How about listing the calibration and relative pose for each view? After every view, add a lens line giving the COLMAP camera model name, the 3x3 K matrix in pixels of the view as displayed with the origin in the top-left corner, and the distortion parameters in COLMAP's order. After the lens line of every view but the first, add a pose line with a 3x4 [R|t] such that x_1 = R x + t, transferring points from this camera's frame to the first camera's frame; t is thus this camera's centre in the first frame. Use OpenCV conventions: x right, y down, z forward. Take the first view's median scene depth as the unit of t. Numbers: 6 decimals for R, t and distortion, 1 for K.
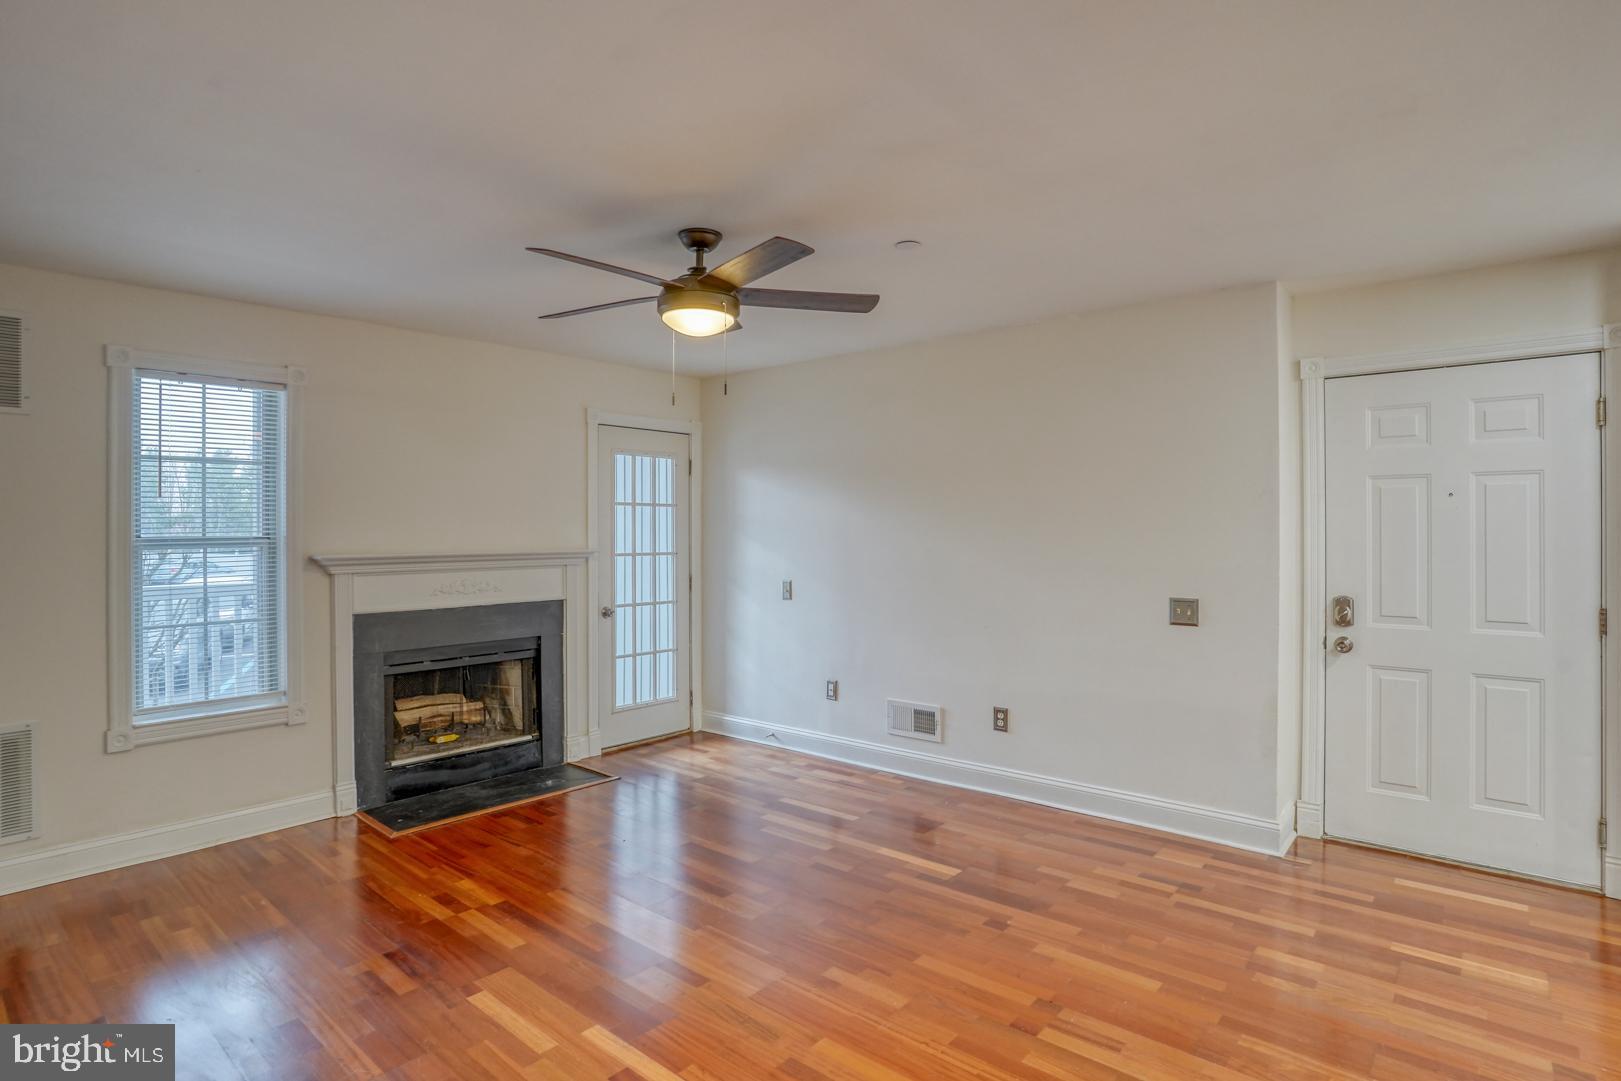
lens RADIAL K [[803.3, 0, 810.5], [0, 803.3, 540.5], [0, 0, 1]] dist [-0.067198, 0.024390]
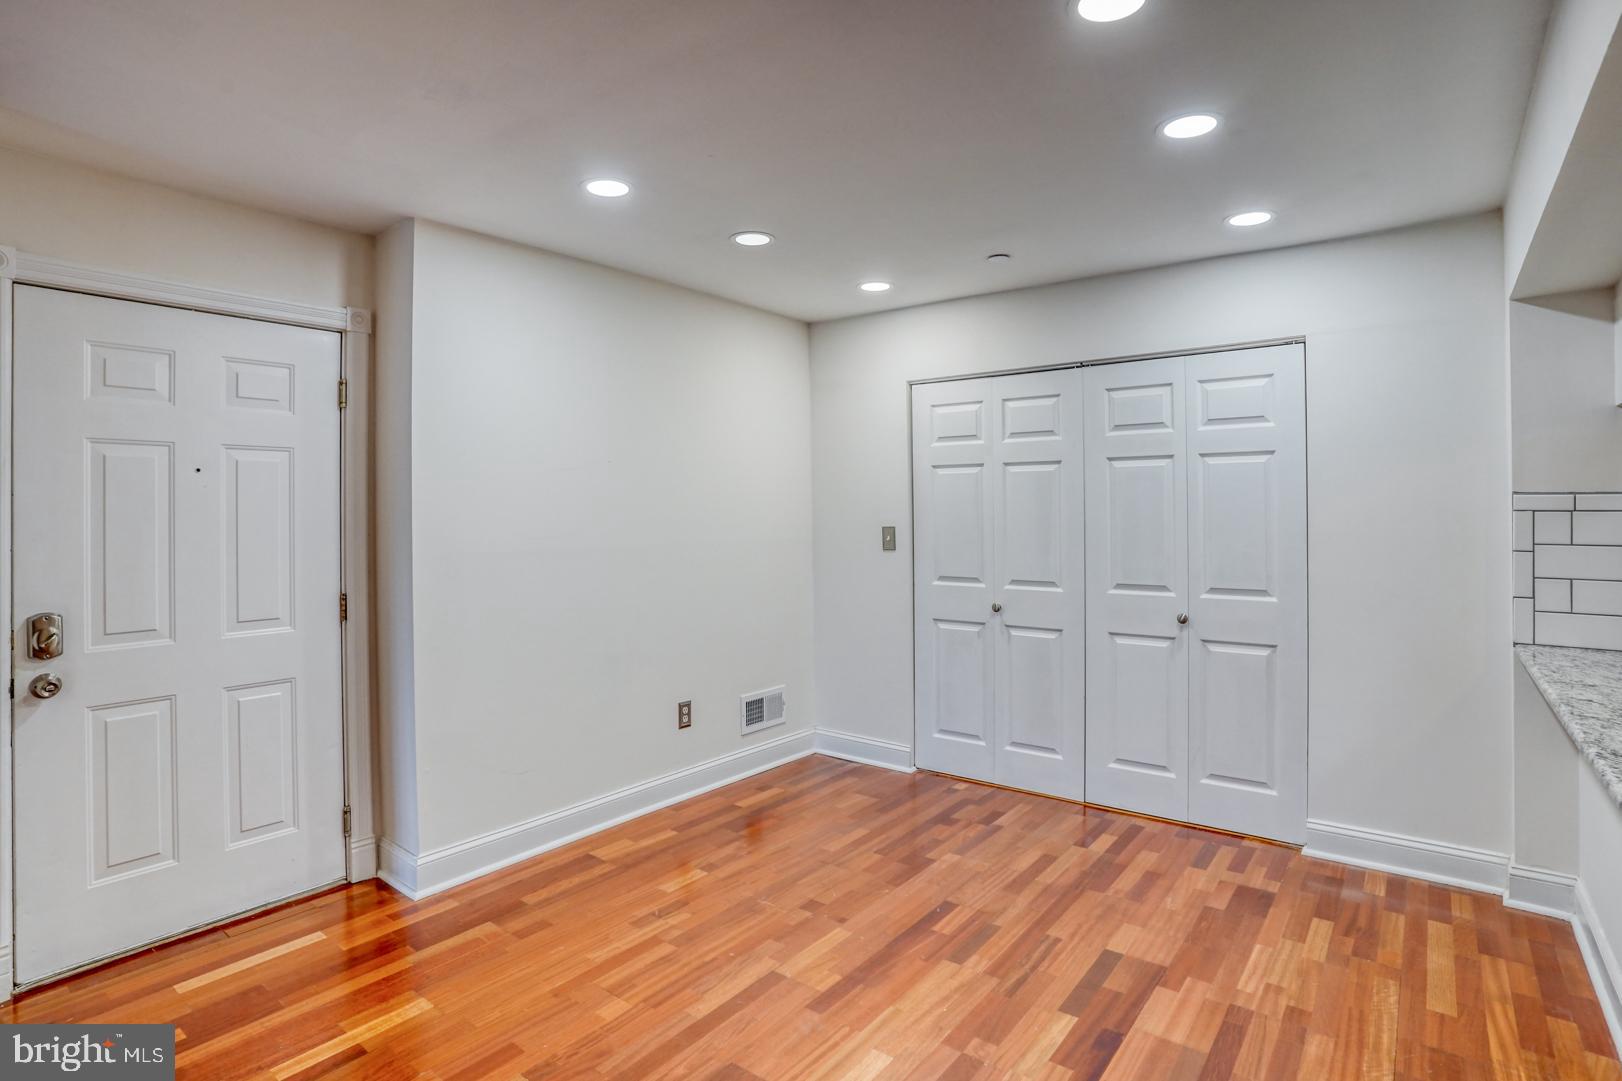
lens RADIAL K [[828.3, 0, 810.0], [0, 828.3, 506.8], [0, 0, 1]] dist [-0.067454, 0.027769]
pose [[-0.041968, 0.009741, 0.999071, -0.029670], [0.017478, 0.999807, -0.009014, -0.002529], [-0.998966, 0.017083, -0.042130, 0.411303]]
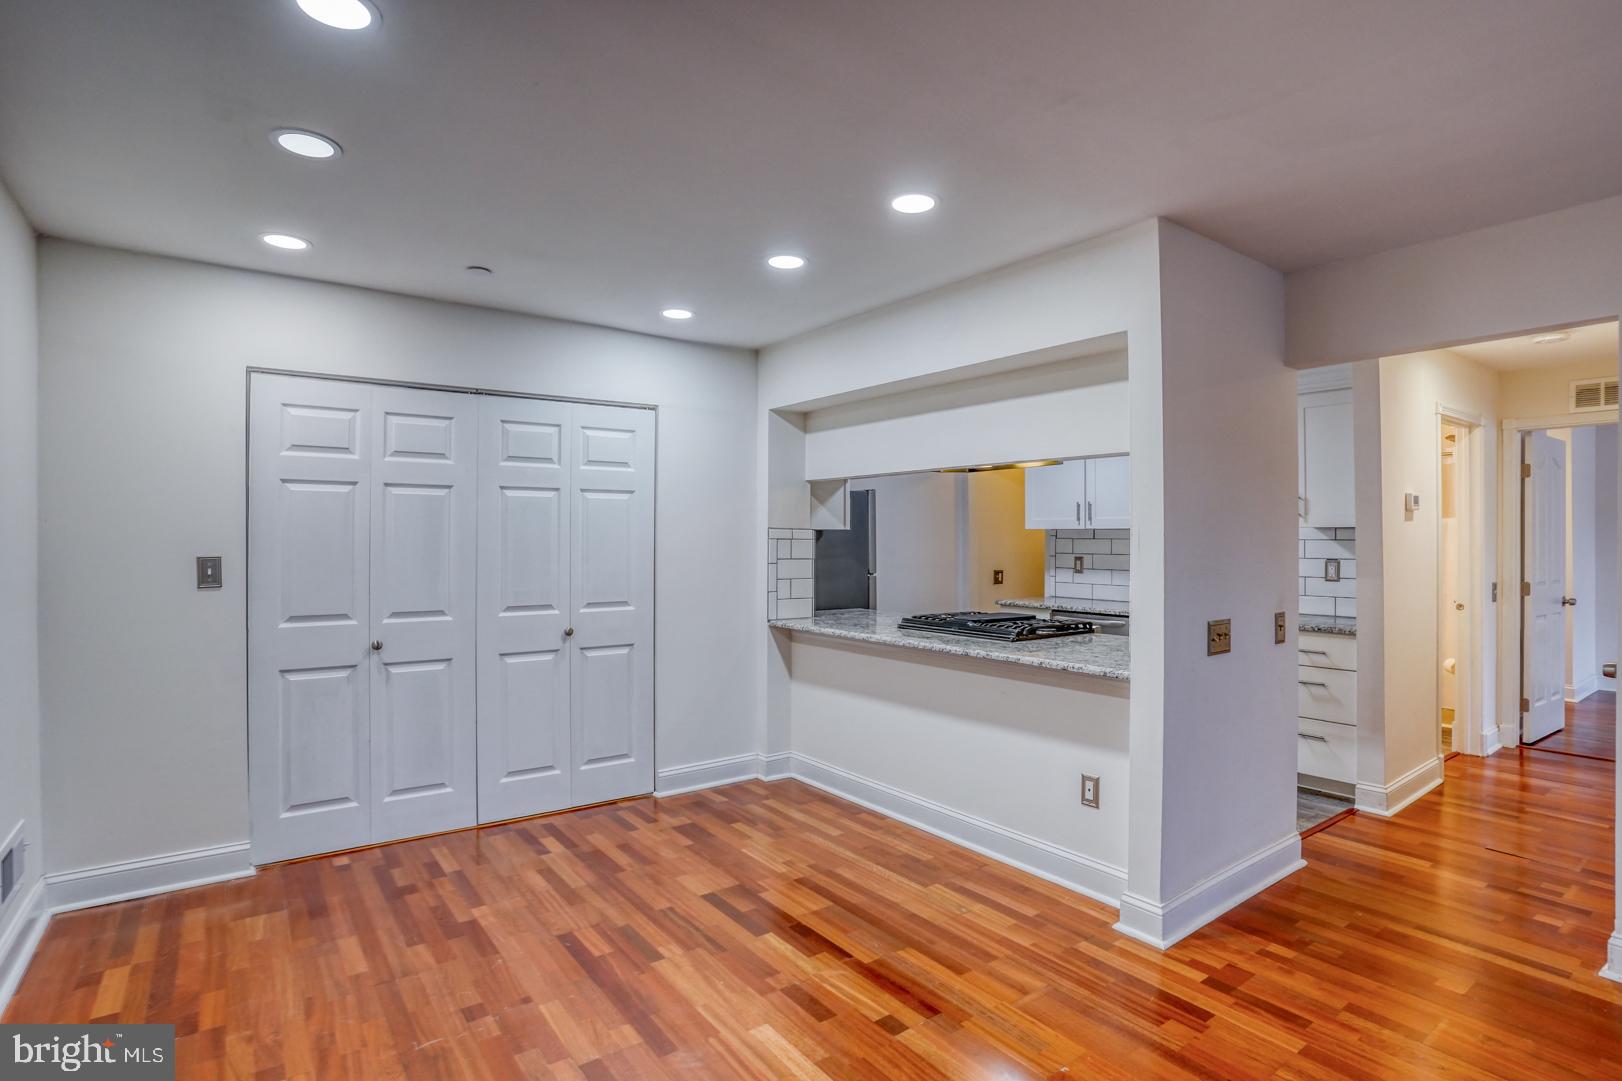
lens RADIAL K [[803.8, 0, 811.0], [0, 803.8, 540.5], [0, 0, 1]] dist [-0.067198, 0.024390]
pose [[-0.971360, 0.000478, 0.237614, 0.406697], [0.003925, 0.999894, 0.014032, -0.010095], [-0.237582, 0.014563, -0.971258, 0.992328]]
